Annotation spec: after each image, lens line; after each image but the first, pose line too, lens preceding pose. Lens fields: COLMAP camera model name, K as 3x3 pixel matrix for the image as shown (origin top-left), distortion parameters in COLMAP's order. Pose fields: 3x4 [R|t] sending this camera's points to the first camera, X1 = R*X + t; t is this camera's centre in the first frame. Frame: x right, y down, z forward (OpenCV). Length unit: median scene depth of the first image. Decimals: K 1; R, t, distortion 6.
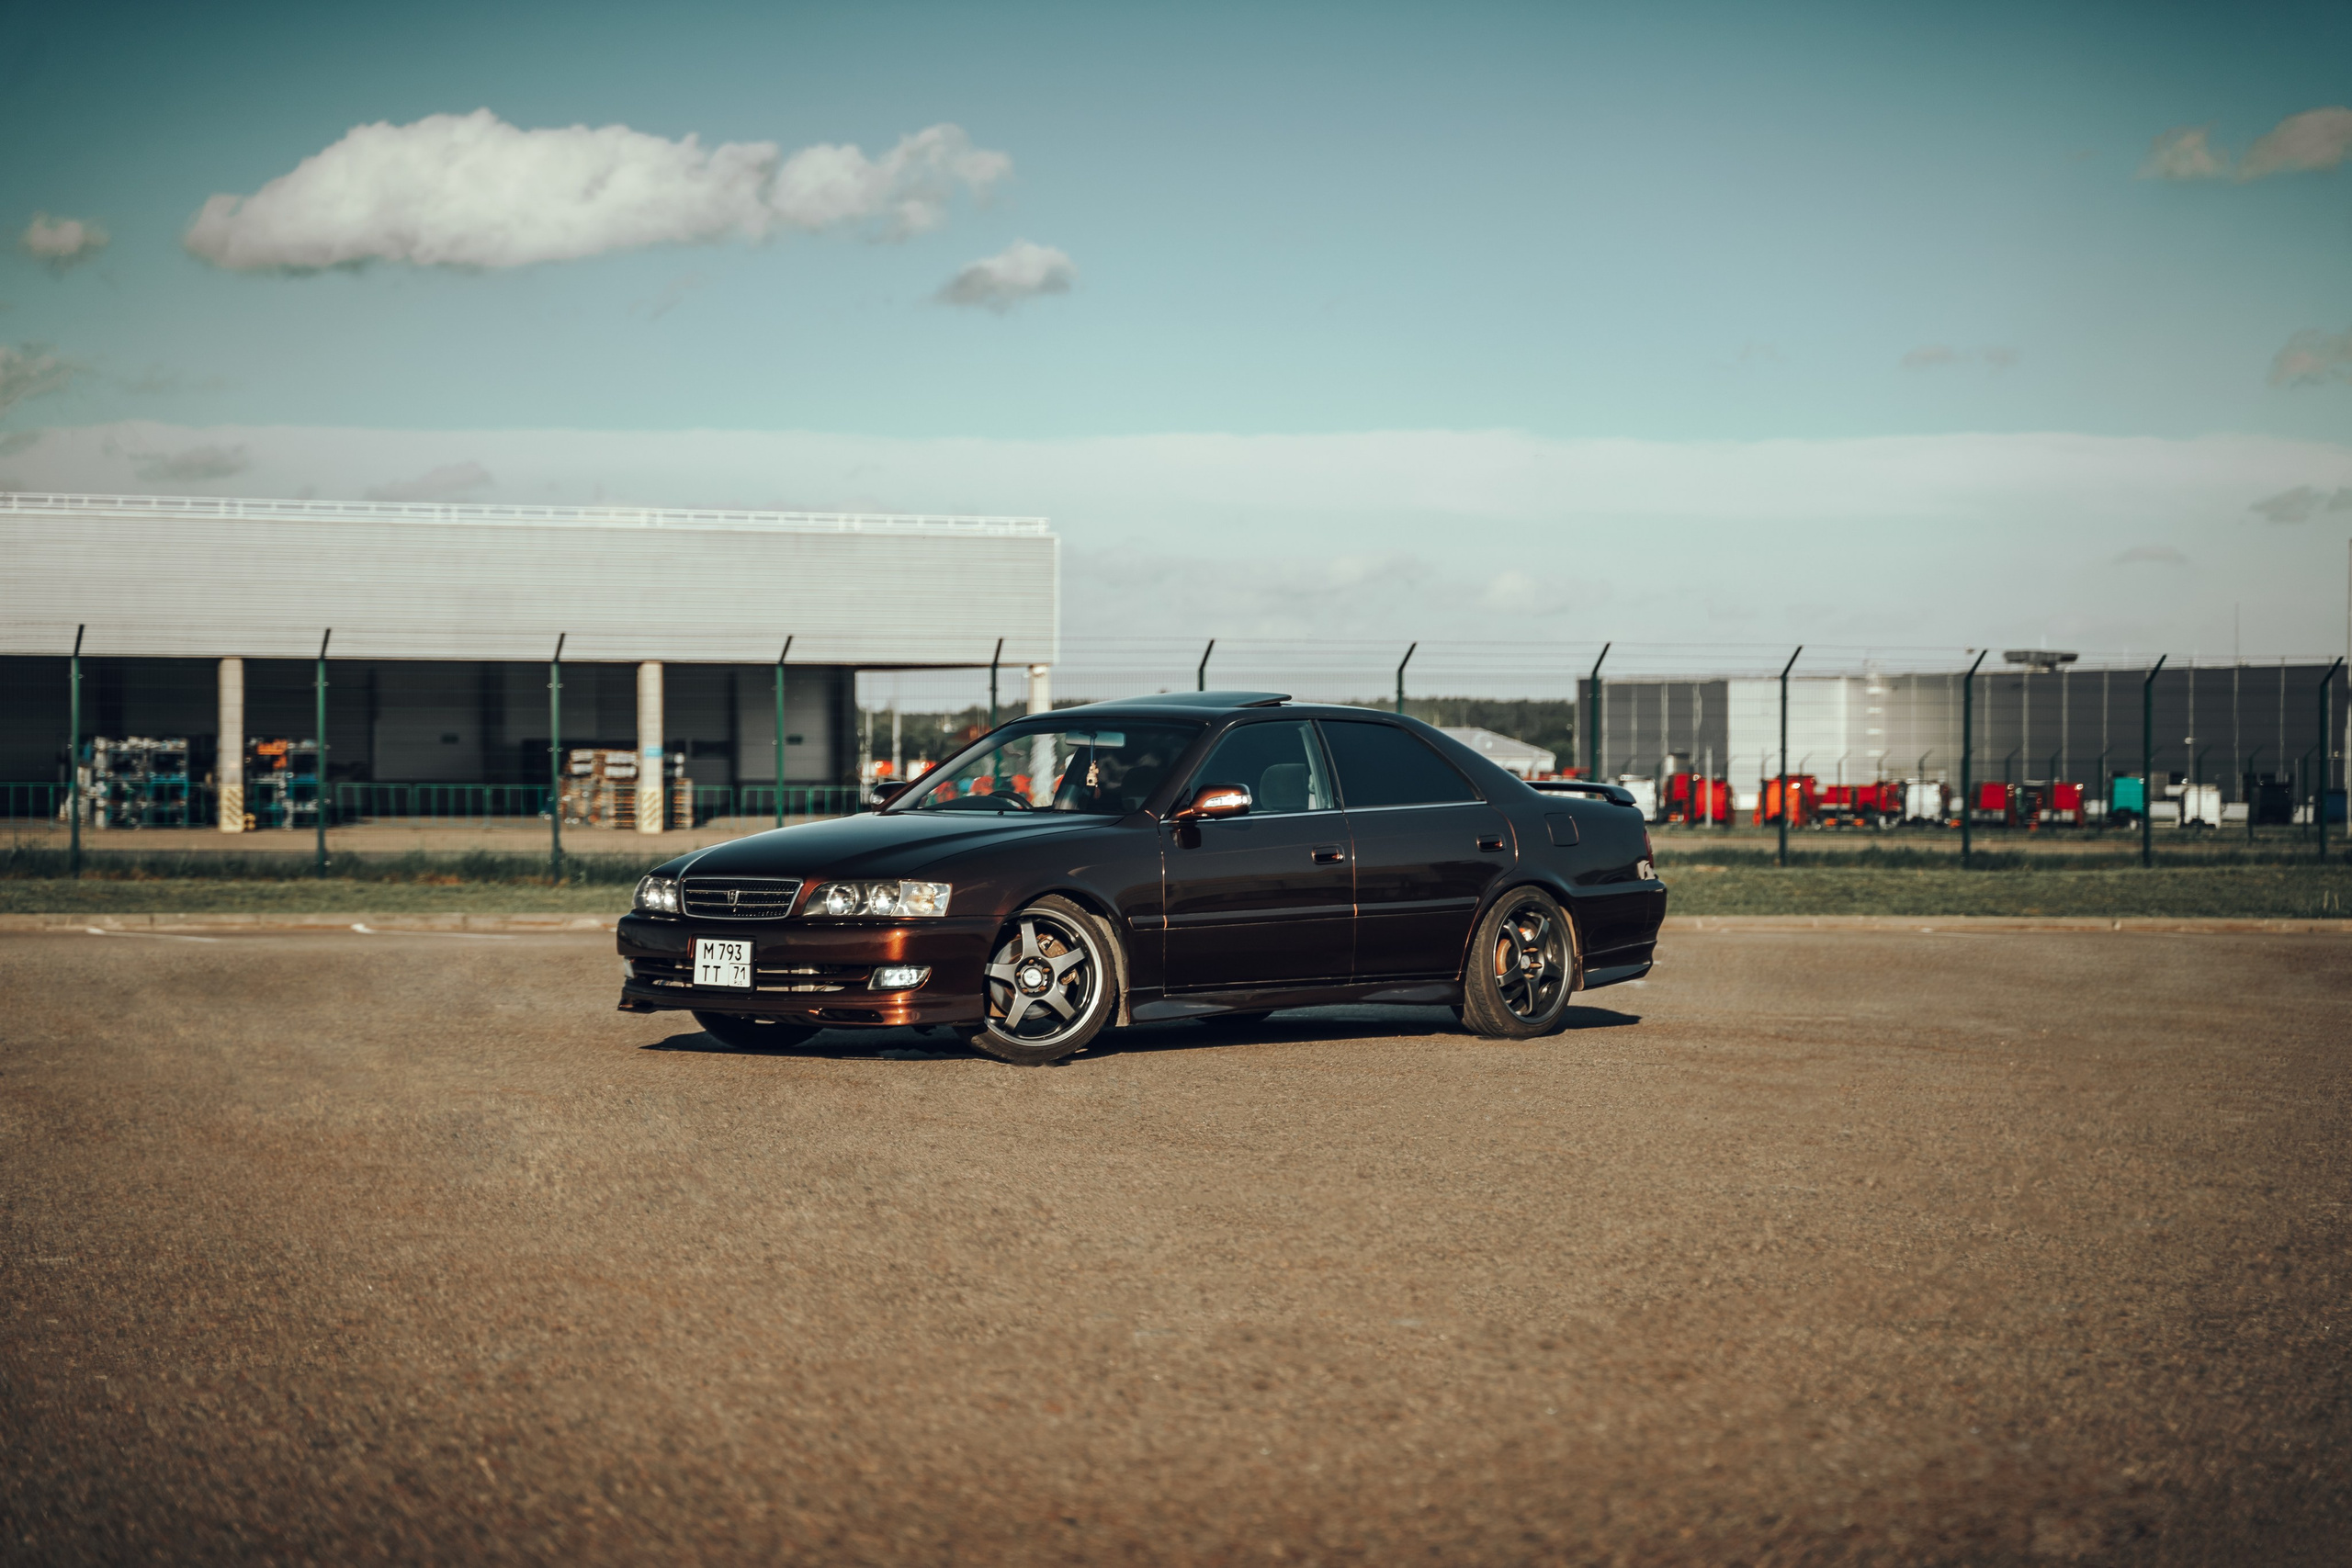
lens RADIAL K [[5119.5, 0, 1176.0], [0, 5119.5, 784.0], [0, 0, 1]] dist [0.341779, -0.171436]
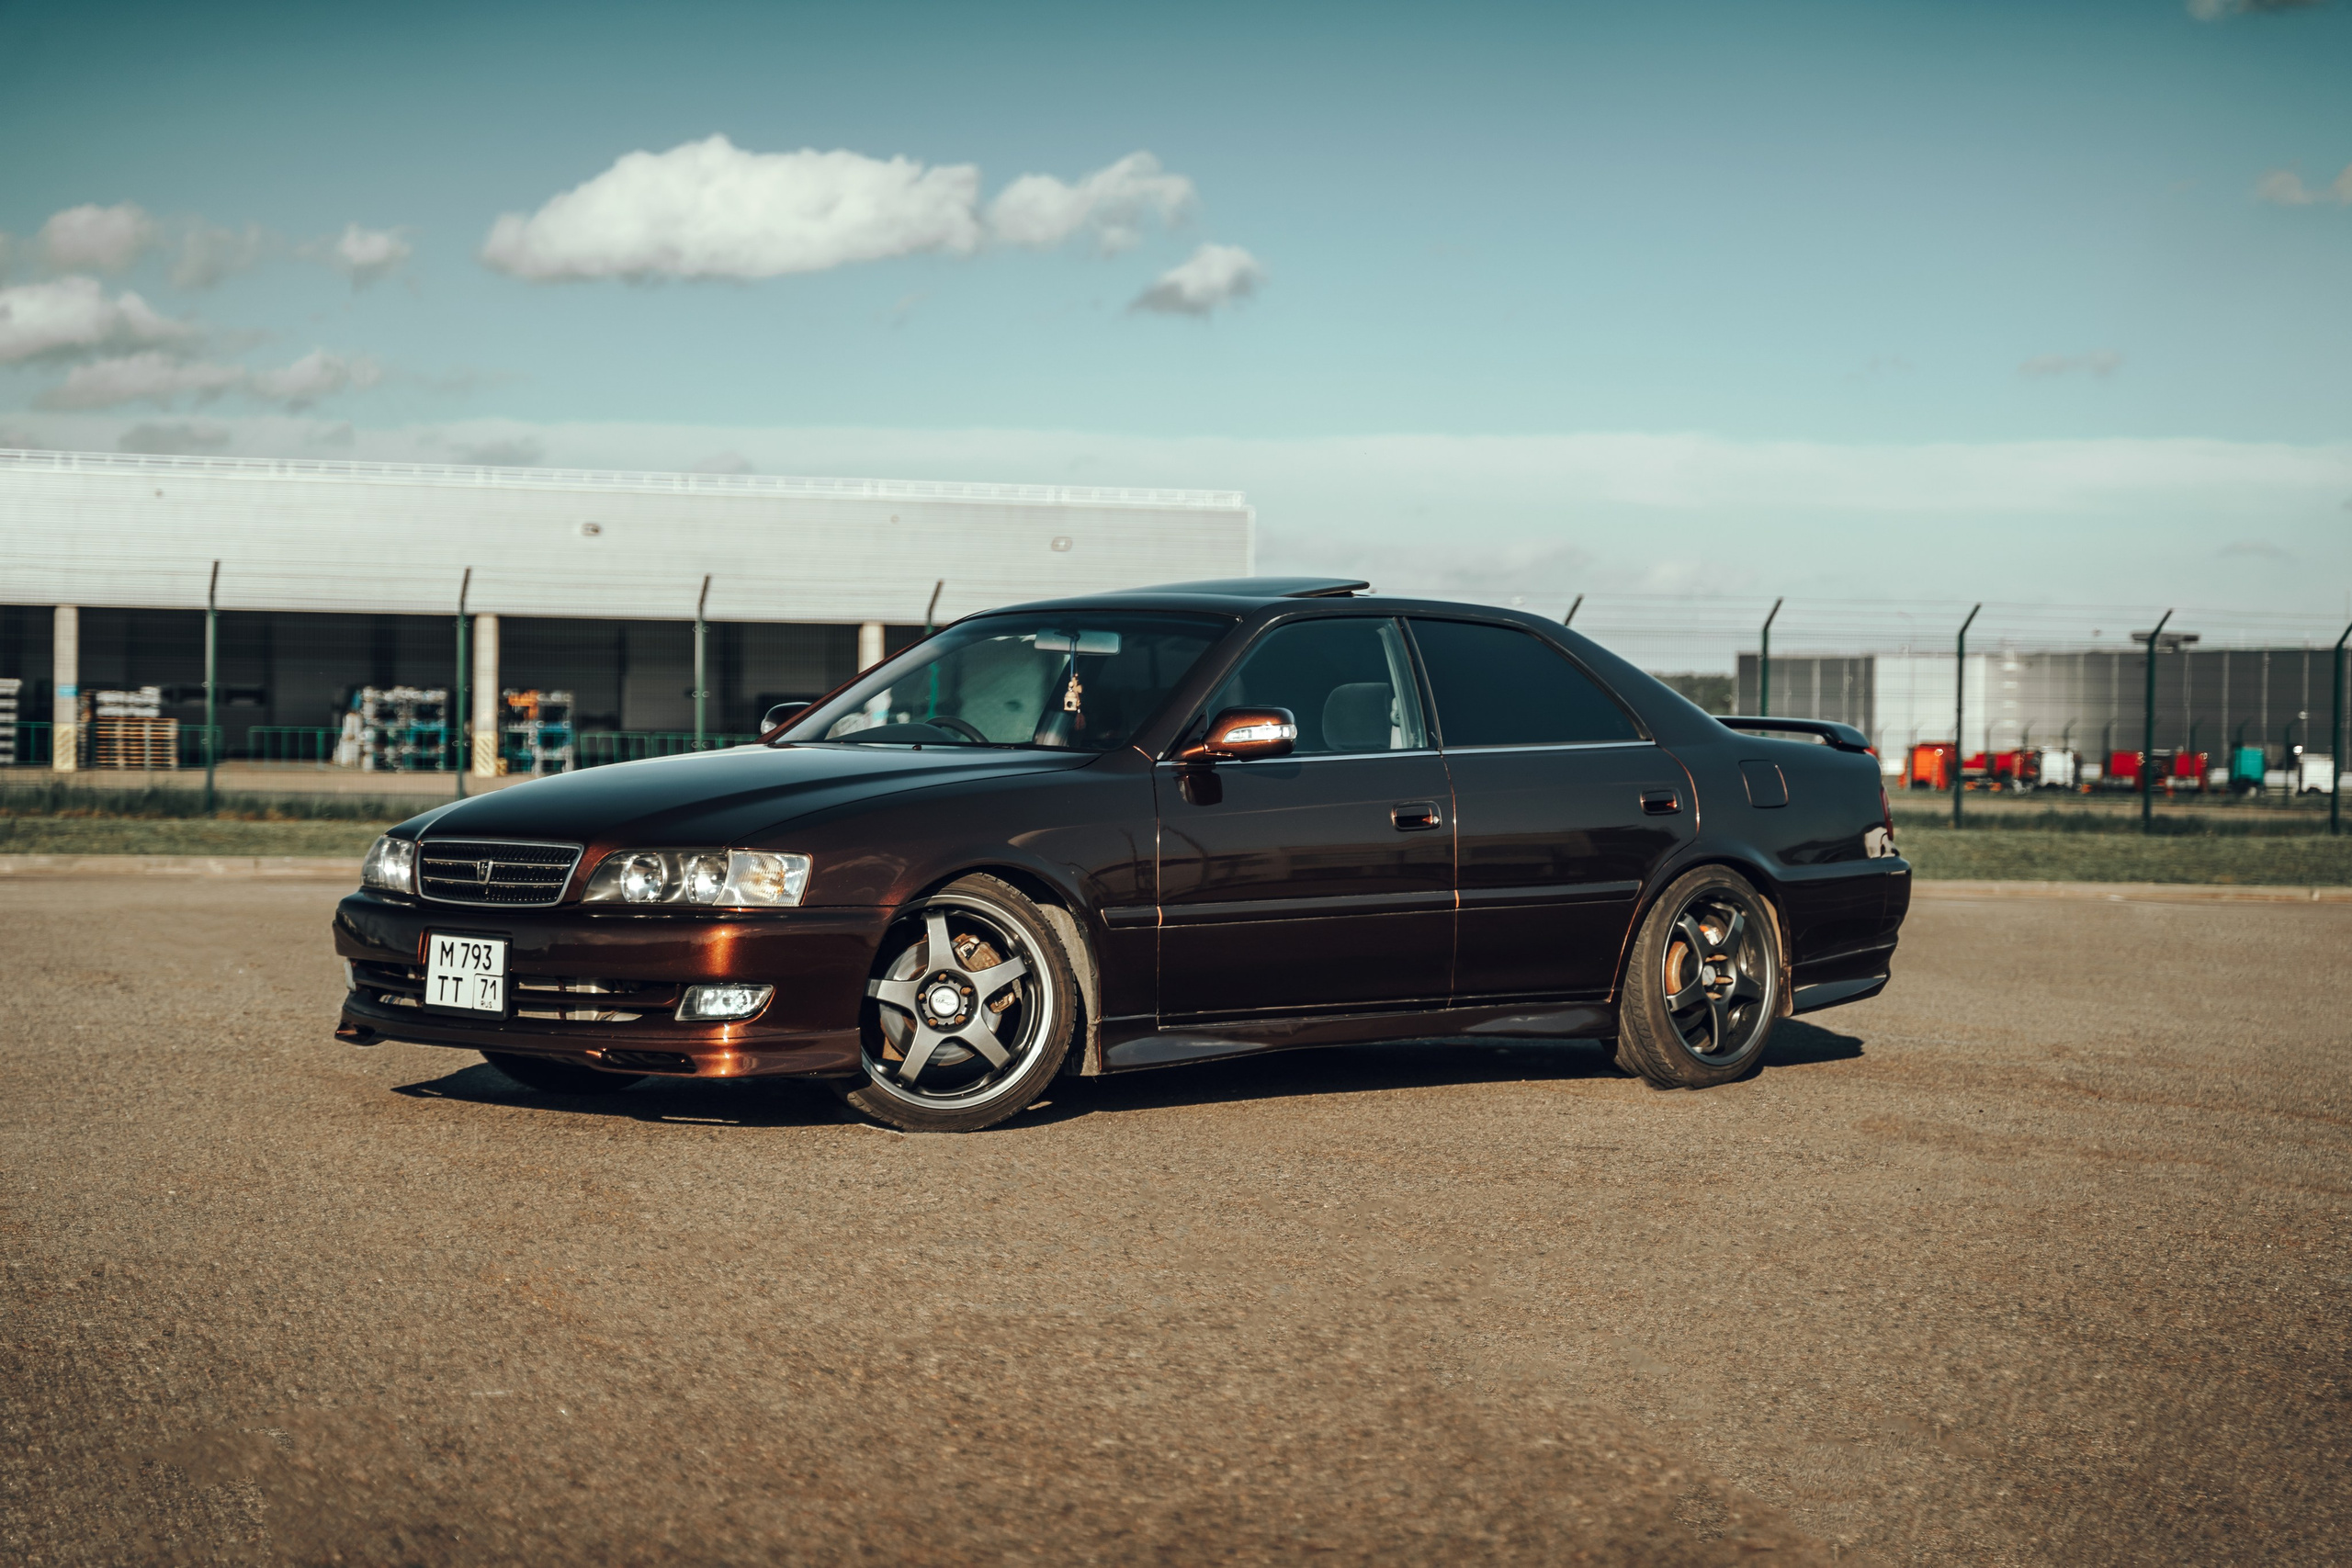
lens RADIAL K [[4332.3, 0, 1176.0], [0, 4332.3, 784.0], [0, 0, 1]] dist [0.278562, 0.019954]
pose [[0.998748, 0.012314, -0.048483, 0.011233], [-0.011899, 0.999890, 0.008858, 0.002132], [0.048587, -0.008270, 0.998785, 0.187960]]
